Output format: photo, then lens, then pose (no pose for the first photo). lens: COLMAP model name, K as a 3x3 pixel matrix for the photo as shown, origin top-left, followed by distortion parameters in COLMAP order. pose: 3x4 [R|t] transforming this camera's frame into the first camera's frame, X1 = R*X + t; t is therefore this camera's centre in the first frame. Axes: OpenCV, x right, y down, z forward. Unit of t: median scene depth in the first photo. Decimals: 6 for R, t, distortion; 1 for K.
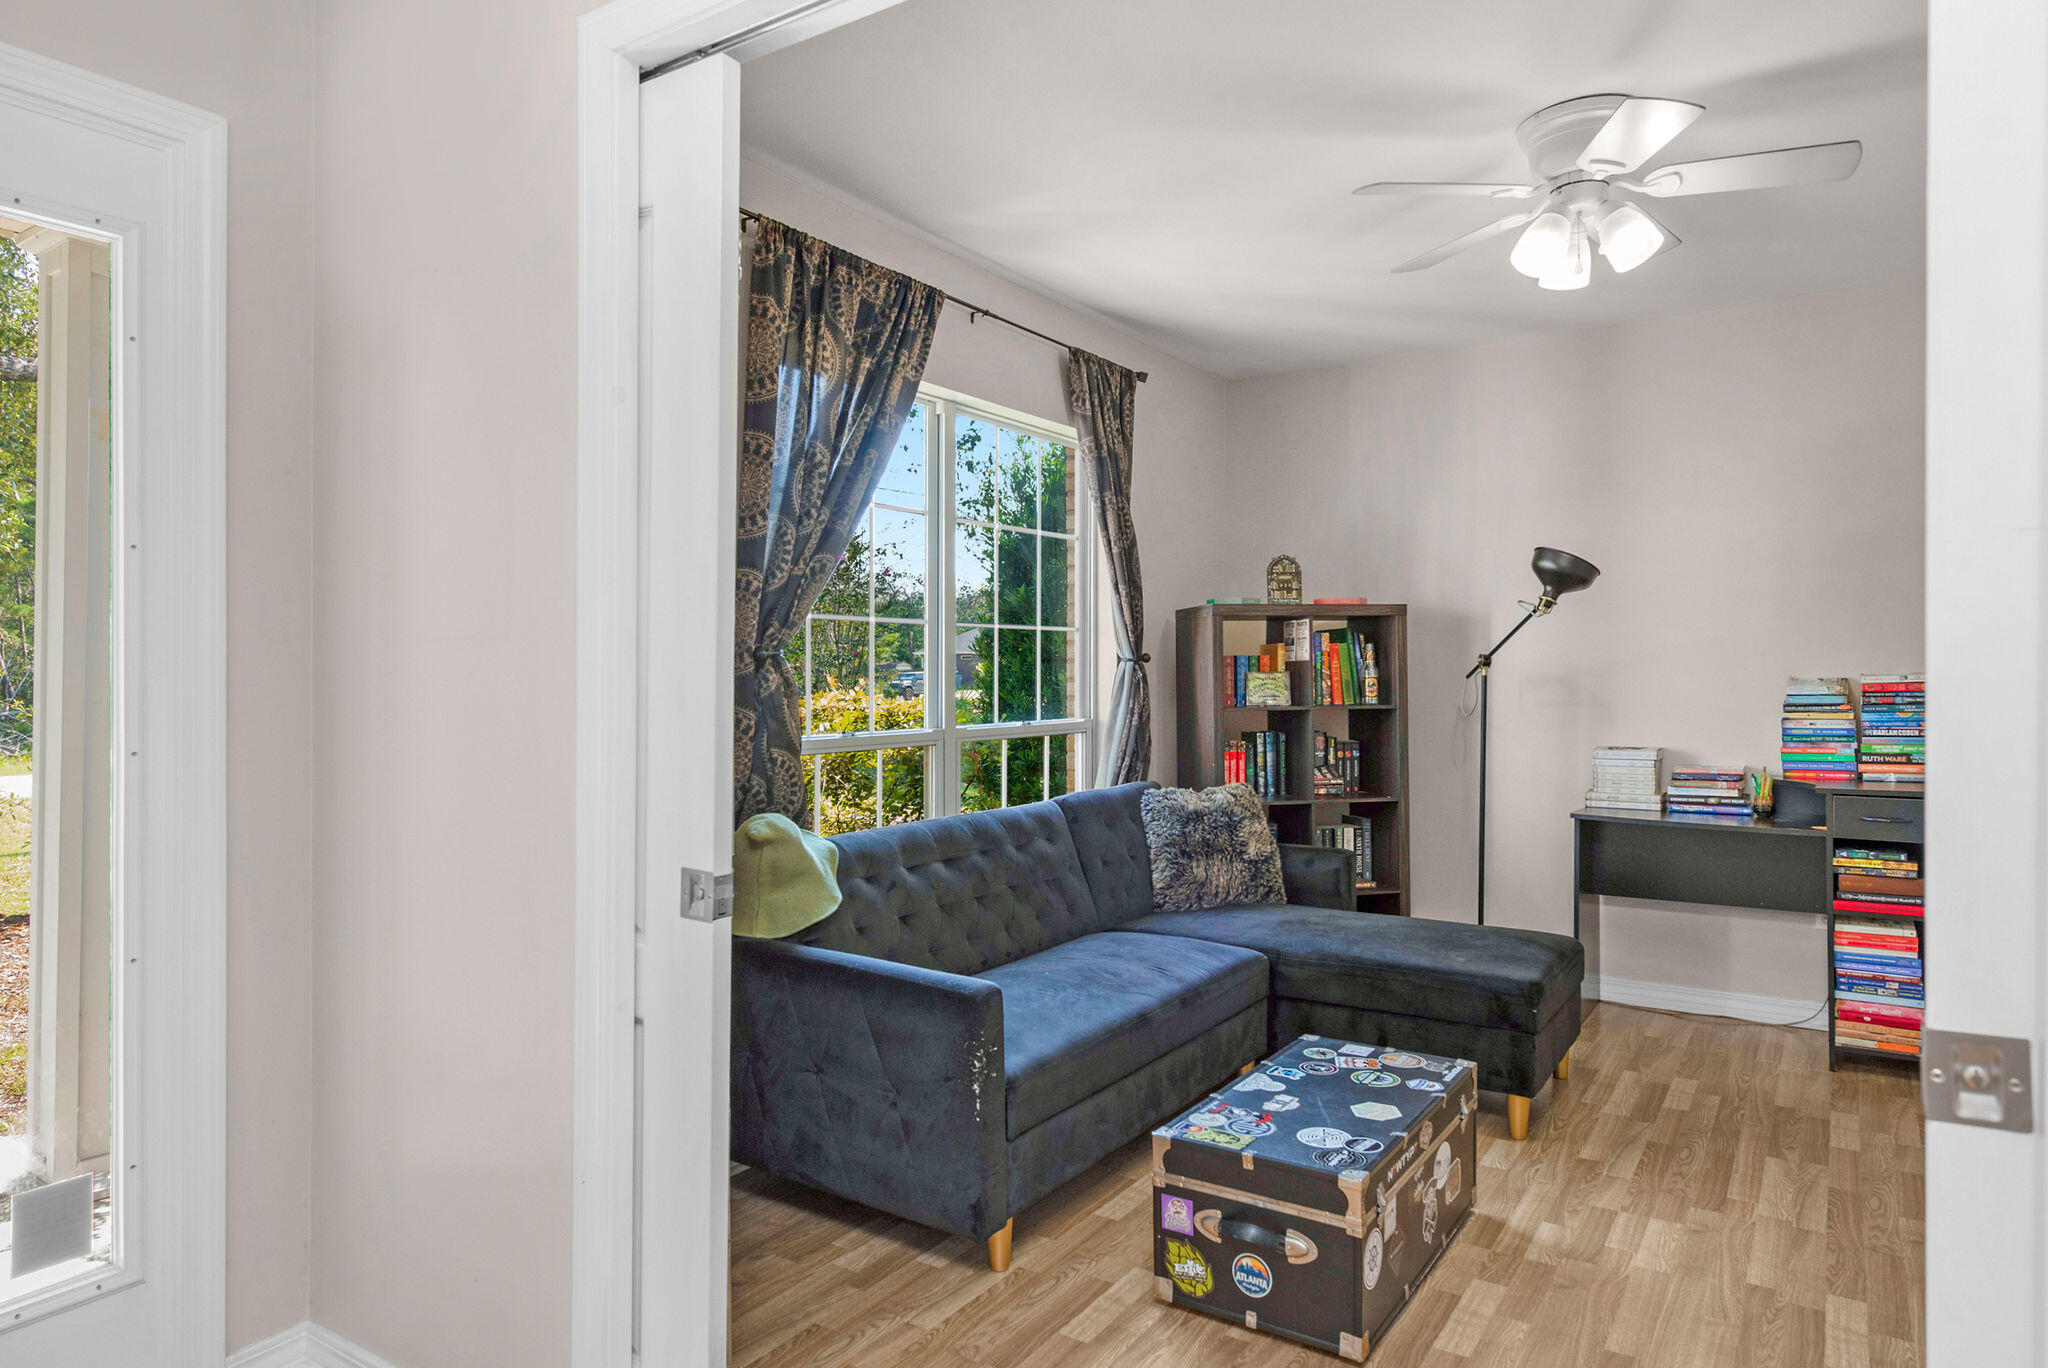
lens RADIAL K [[1223.4, 0, 1028.4], [0, 1223.4, 712.8], [0, 0, 1]] dist [0.000982, 0.000474]
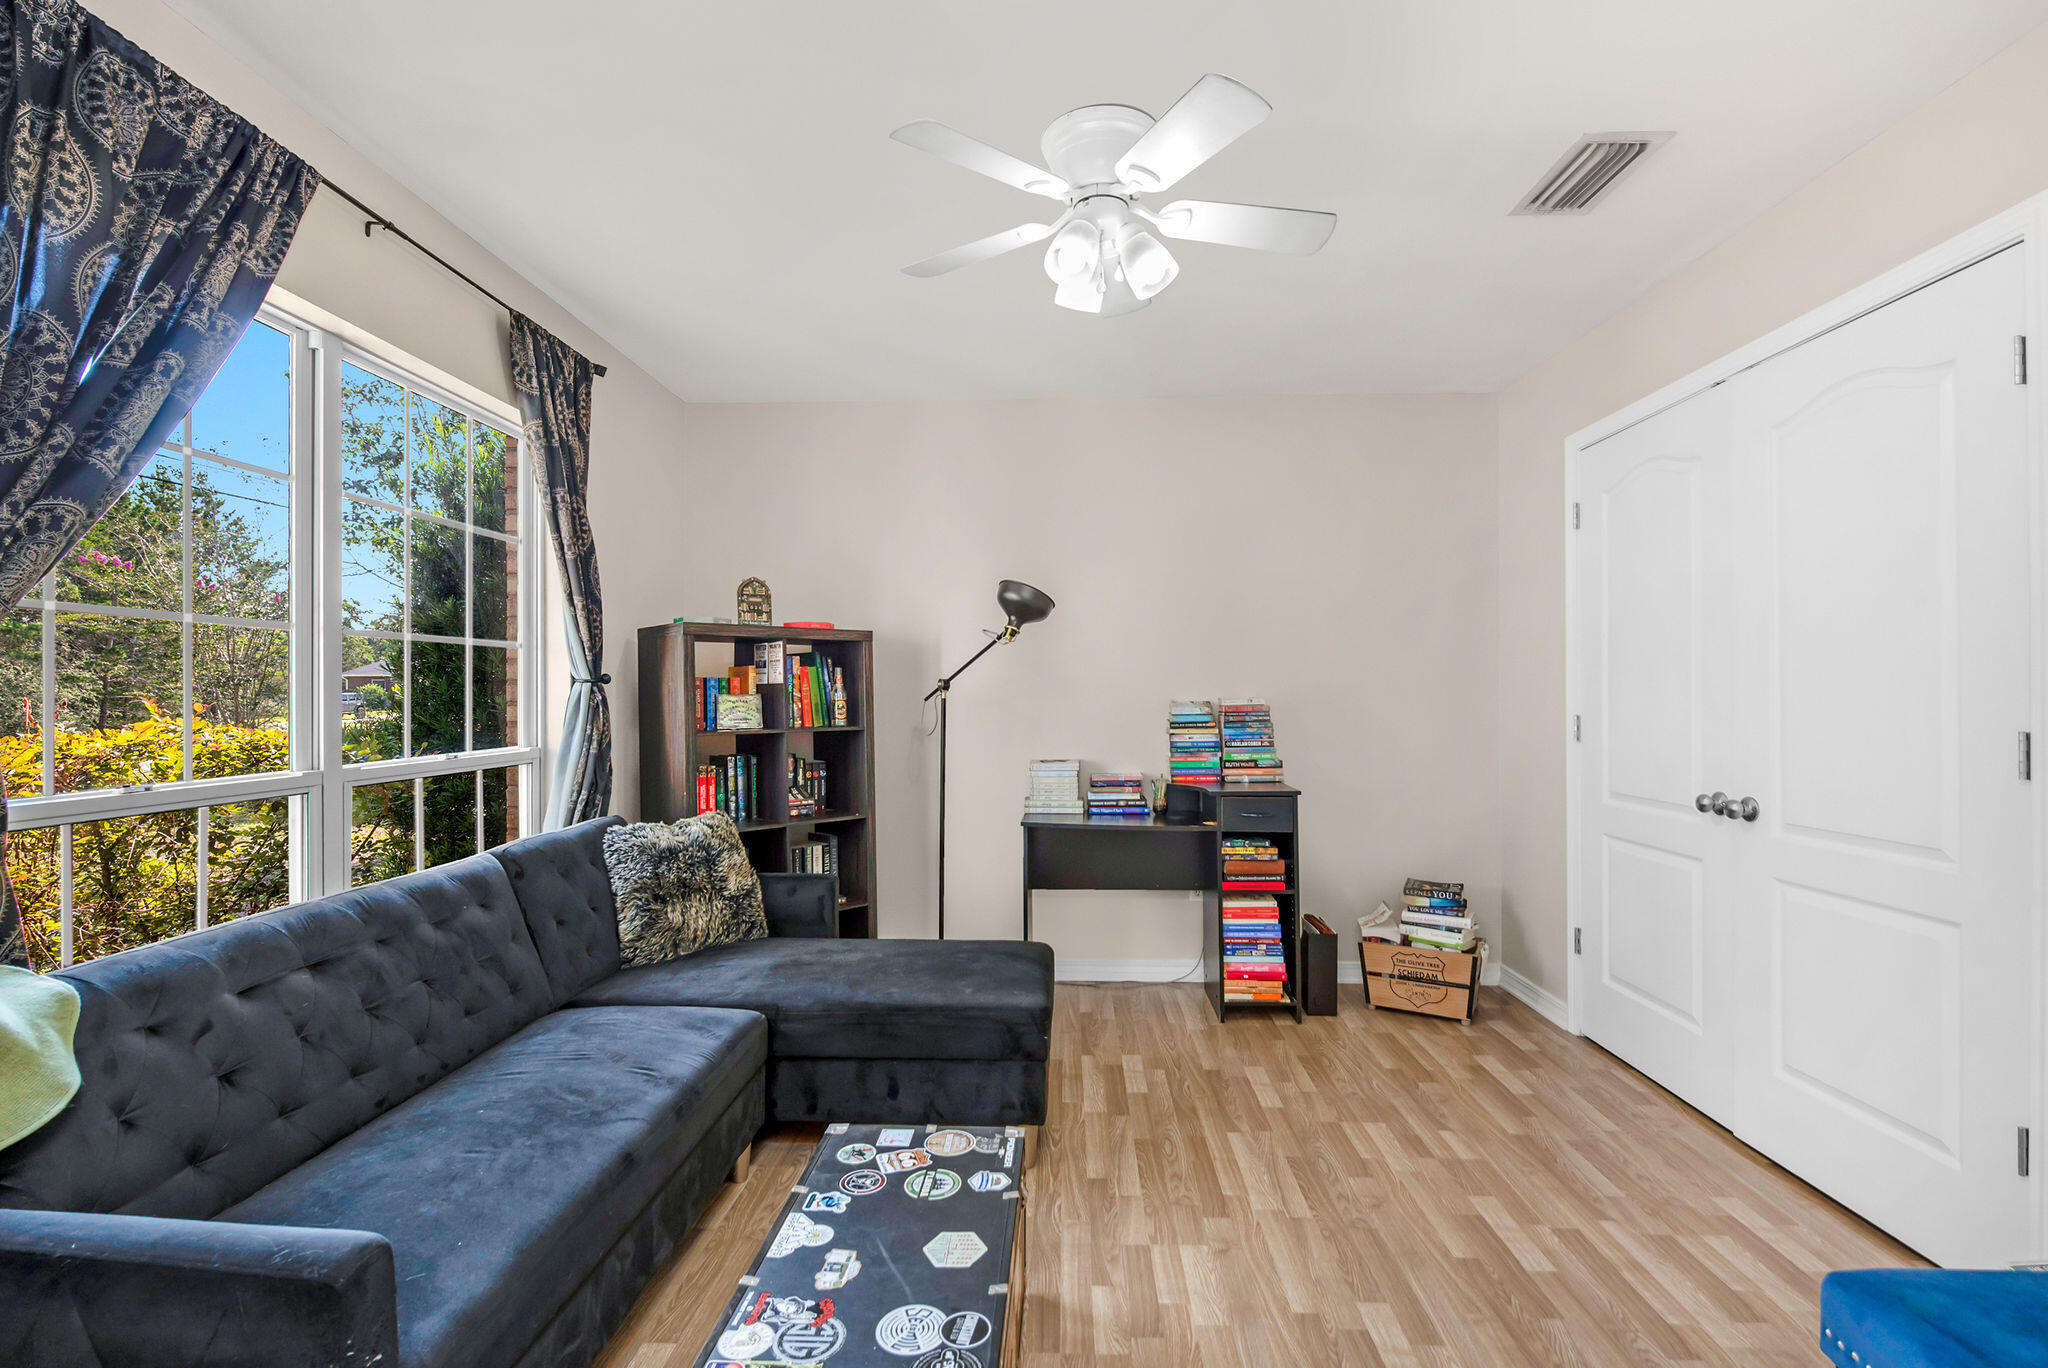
lens RADIAL K [[942.4, 0, 1017.4], [0, 942.4, 702.5], [0, 0, 1]] dist [-0.003977, -0.005798]
pose [[0.862179, -0.002133, 0.506599, 0.006175], [0.014229, 0.999699, -0.020007, -0.010037], [-0.506404, 0.024459, 0.861949, 0.268291]]
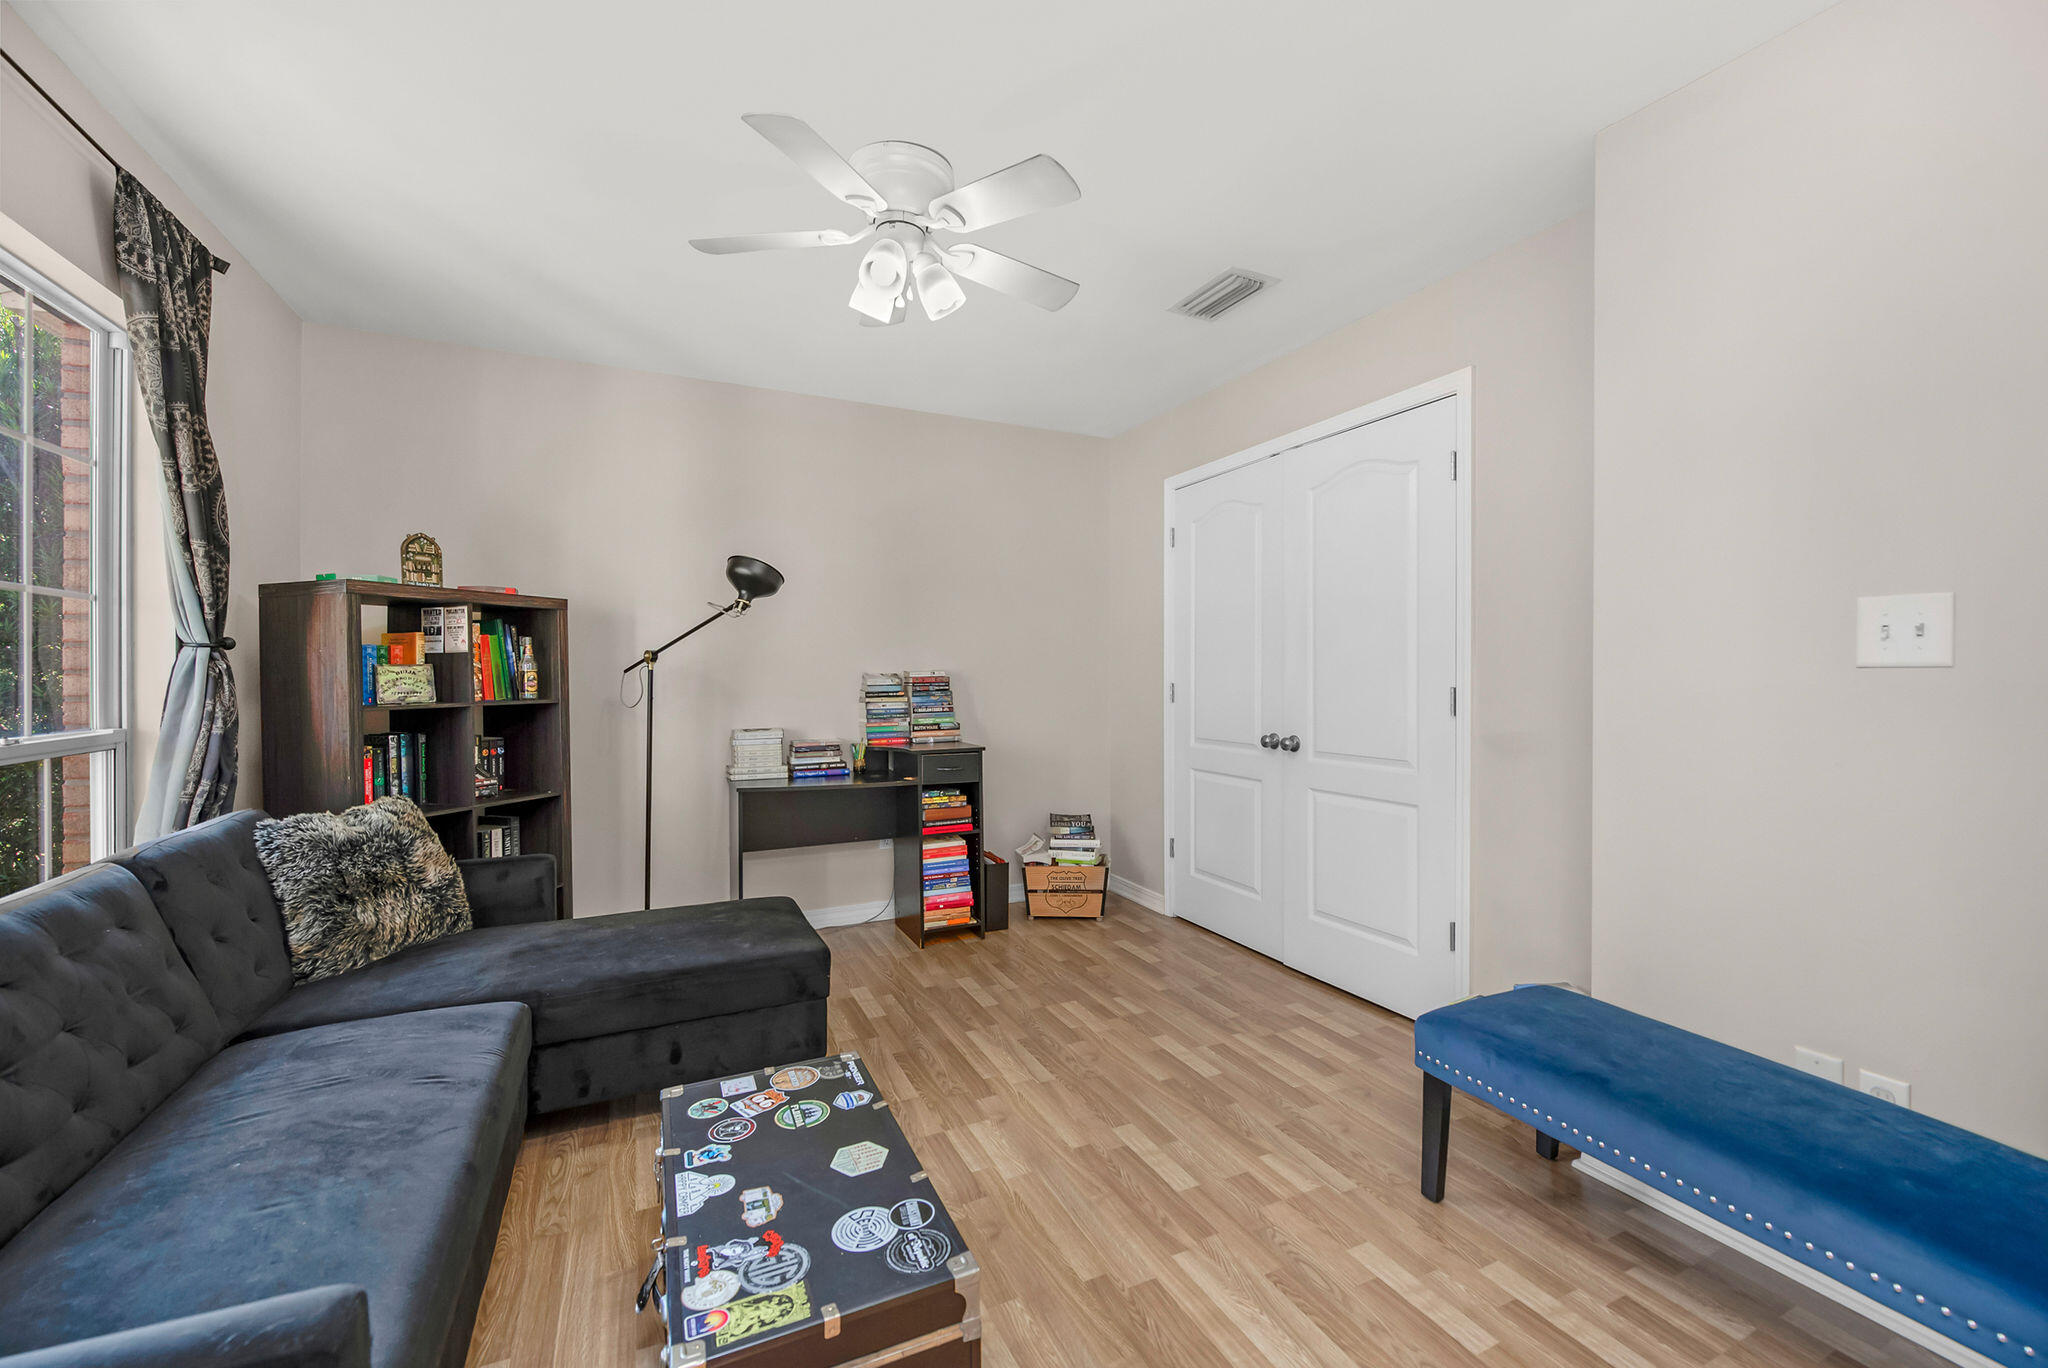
lens RADIAL K [[841.3, 0, 1056.8], [0, 841.3, 687.8], [0, 0, 1]] dist [-0.001355, -0.006160]
pose [[0.503954, -0.011475, 0.863654, -0.097667], [0.025649, 0.999670, -0.001685, -0.004529], [-0.863349, 0.023001, 0.504082, 0.341593]]
